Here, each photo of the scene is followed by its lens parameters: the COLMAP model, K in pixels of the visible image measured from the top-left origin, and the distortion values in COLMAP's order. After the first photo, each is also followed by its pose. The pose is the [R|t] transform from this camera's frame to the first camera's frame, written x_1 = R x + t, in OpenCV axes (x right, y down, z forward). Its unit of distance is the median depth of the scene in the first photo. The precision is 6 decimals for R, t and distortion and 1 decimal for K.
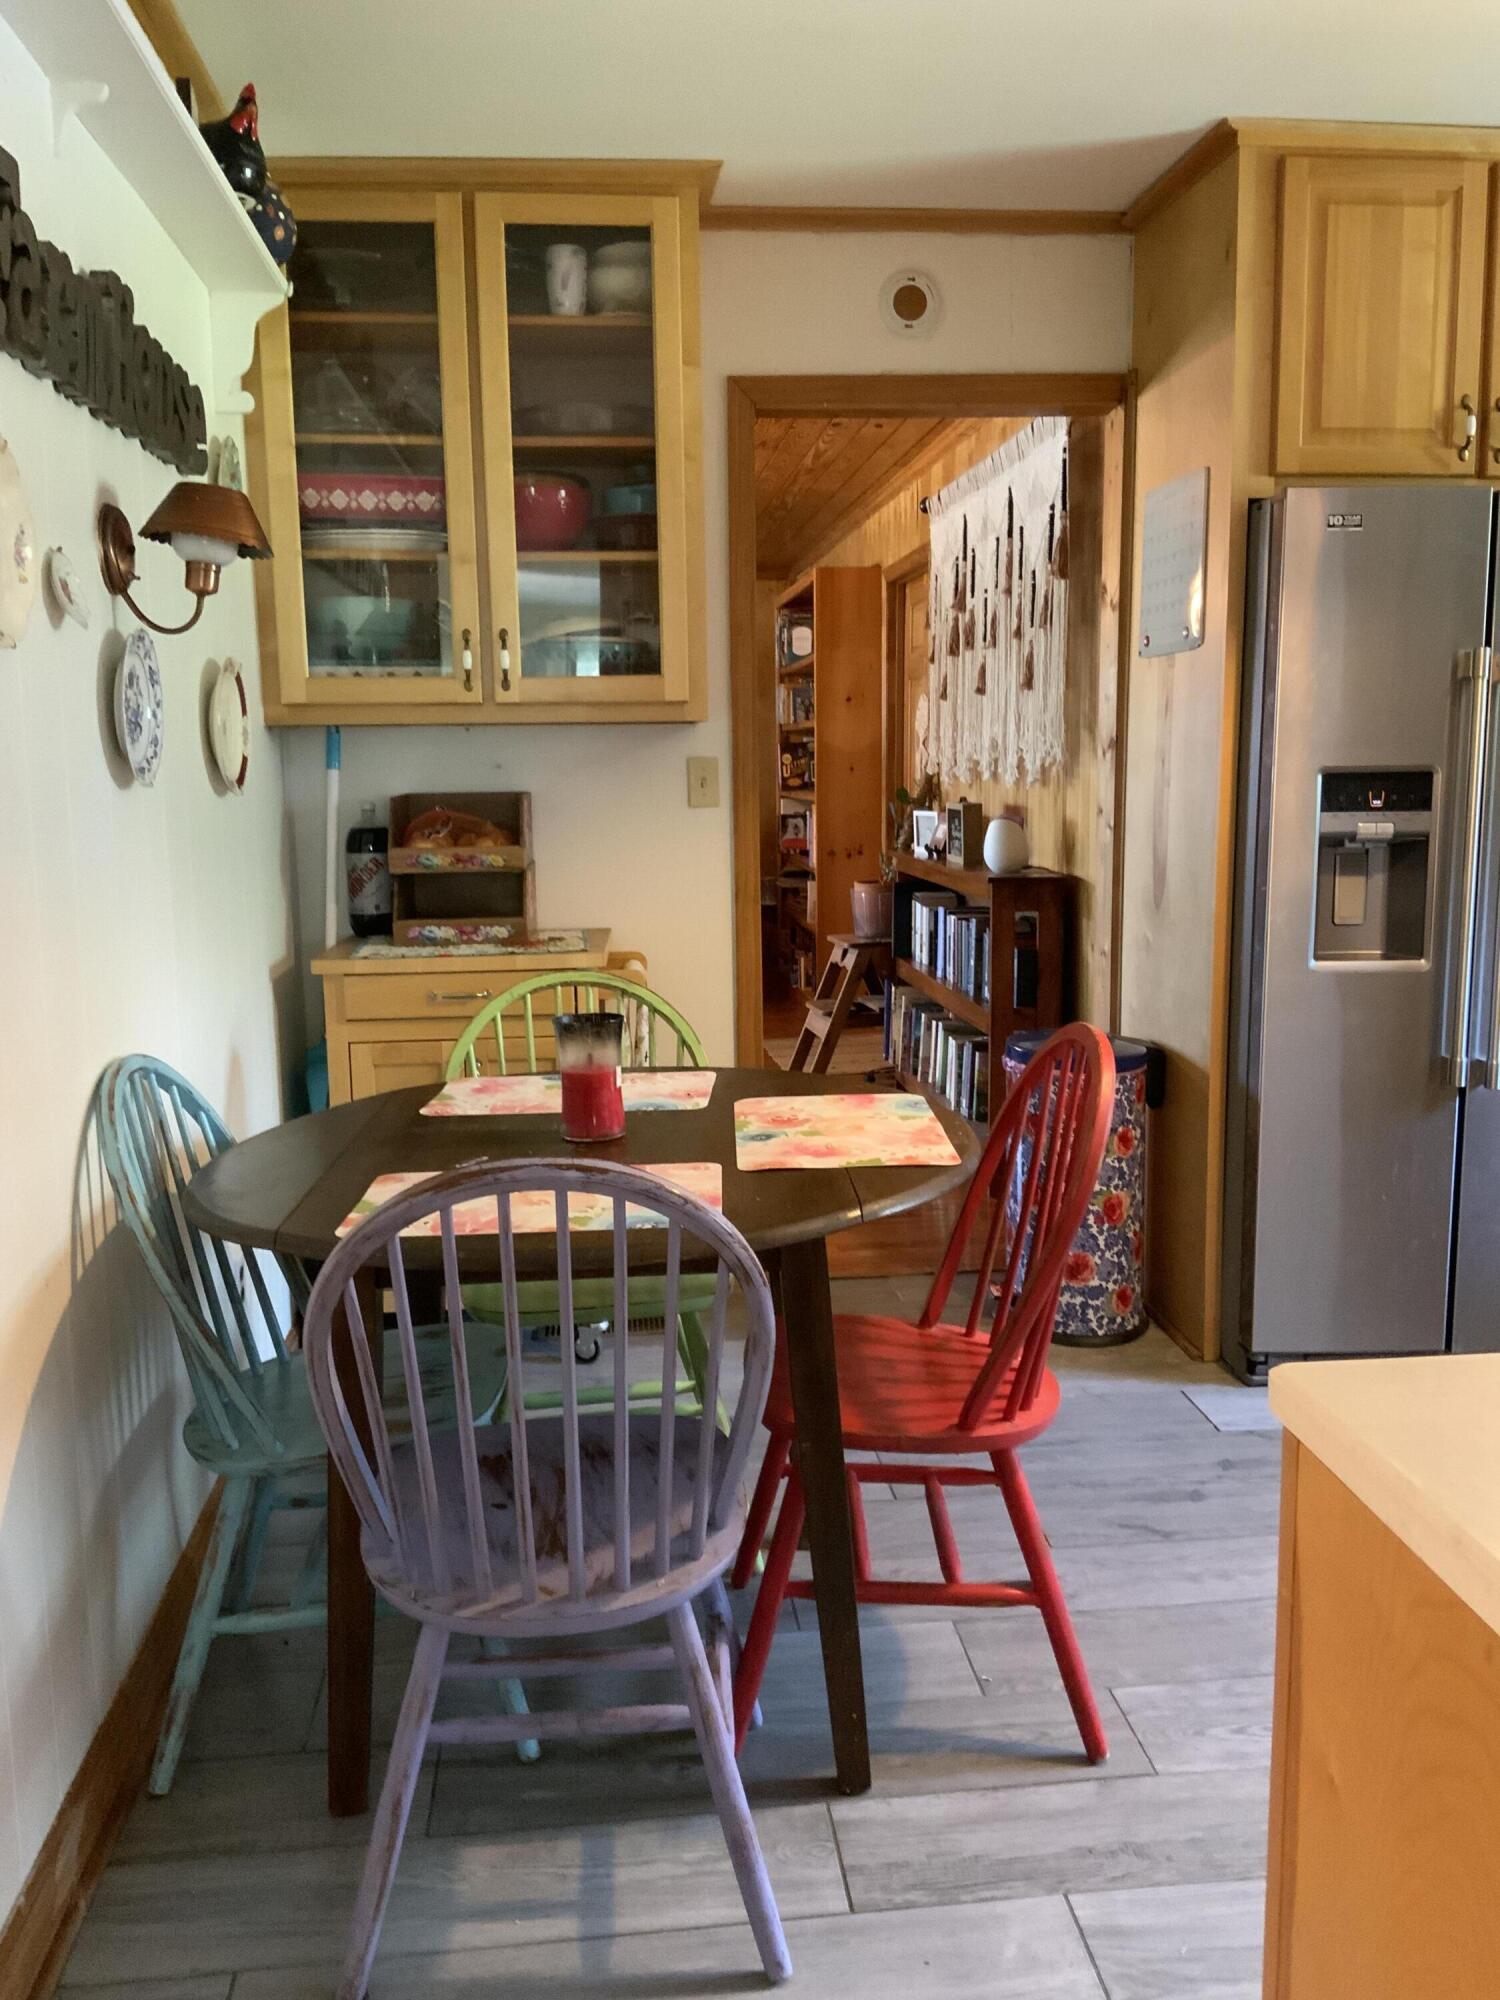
lens RADIAL K [[1656.6, 0, 737.0], [0, 1656.6, 1015.2], [0, 0, 1]] dist [0.027014, -0.099232]
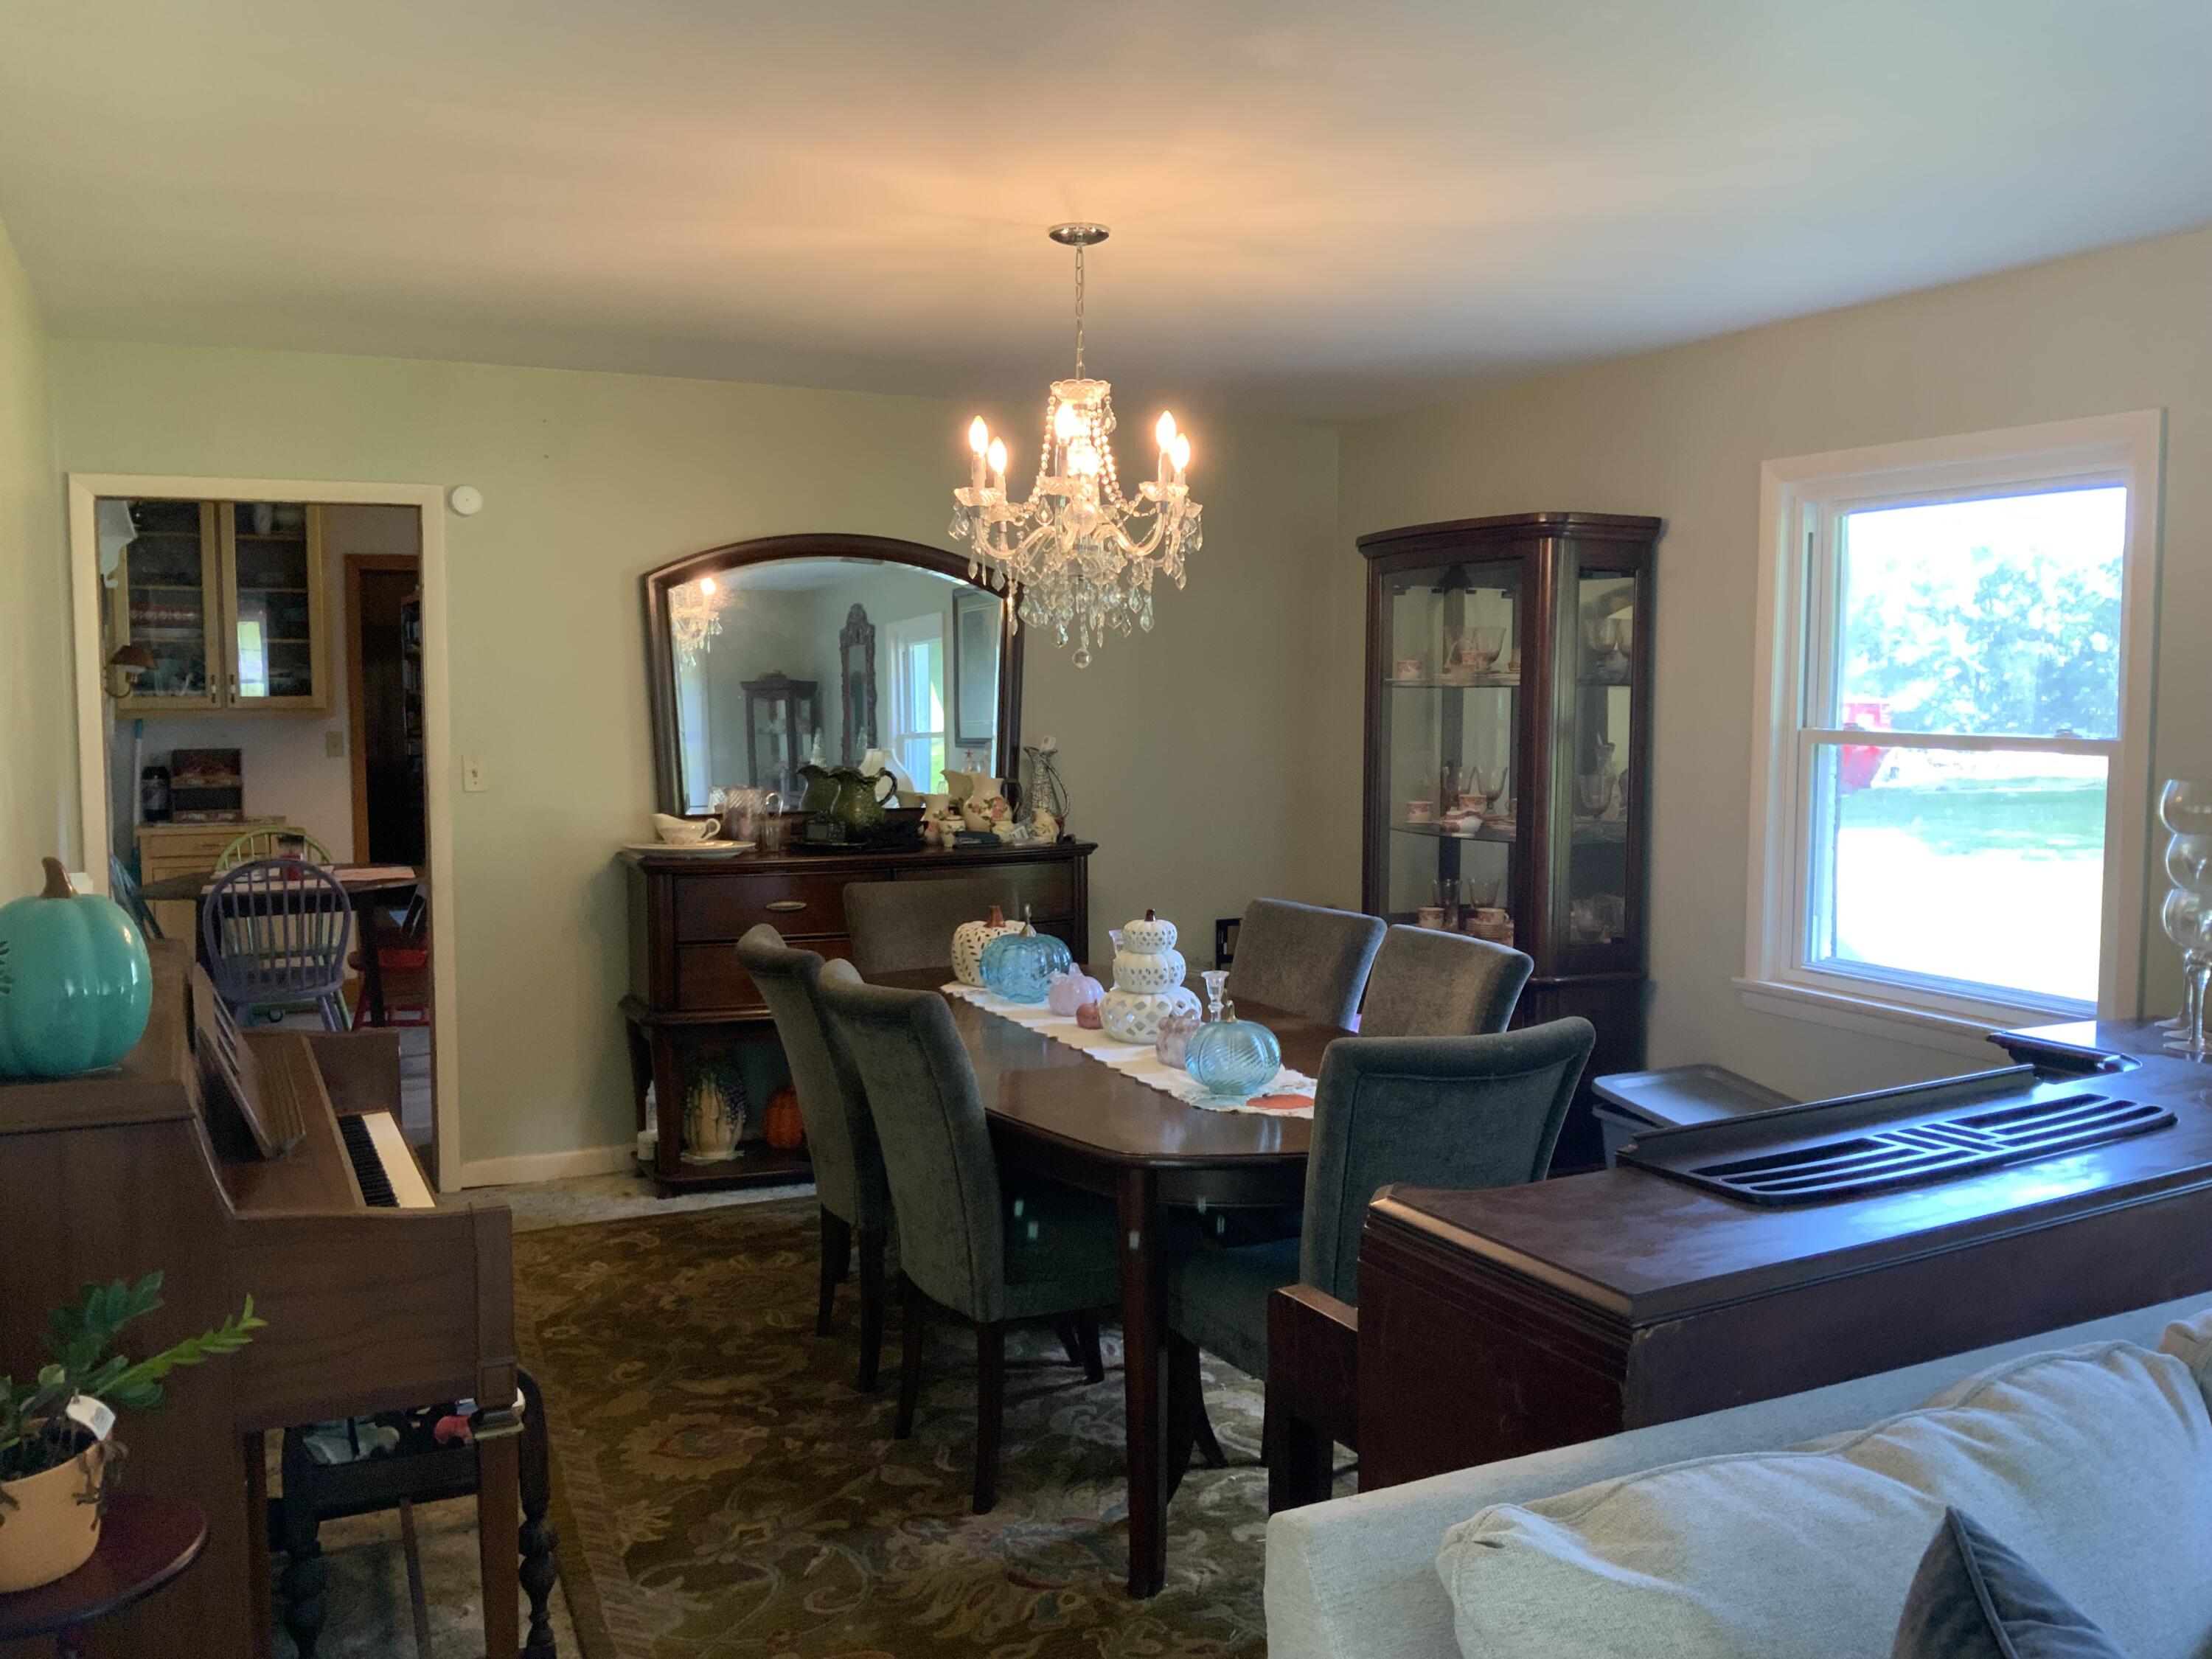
lens RADIAL K [[1832.2, 0, 1110.5], [0, 1832.2, 821.5], [0, 0, 1]] dist [0.027014, -0.099232]
pose [[0.934743, -0.011216, 0.355146, 0.075179], [0.038621, 0.996787, -0.070171, 0.163124], [-0.353218, 0.079308, 0.932173, -1.562445]]
